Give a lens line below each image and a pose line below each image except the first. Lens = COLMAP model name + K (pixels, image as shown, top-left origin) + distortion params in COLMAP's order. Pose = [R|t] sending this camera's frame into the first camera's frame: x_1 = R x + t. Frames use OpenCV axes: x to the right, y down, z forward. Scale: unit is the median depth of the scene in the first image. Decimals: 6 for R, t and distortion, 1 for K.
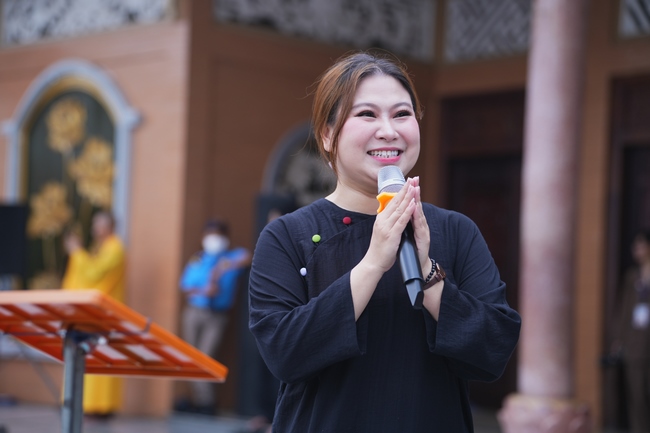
lens RADIAL K [[1522.1, 0, 327.7], [0, 1522.1, 214.6], [0, 0, 1]] dist [0.925110, 0.000000]
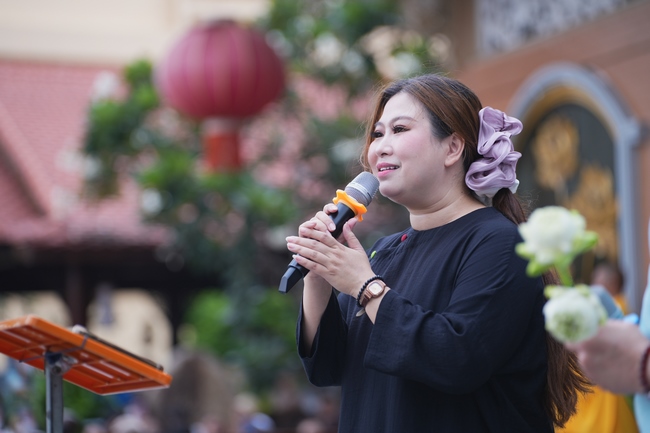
lens RADIAL K [[2273.4, 0, 328.1], [0, 2273.4, 216.5], [0, 0, 1]] dist [1.290811, 0.000000]
pose [[0.943745, -0.087833, -0.318795, 0.079749], [0.079413, 0.996065, -0.039343, 0.008055], [0.320996, 0.011813, 0.947007, -0.075030]]
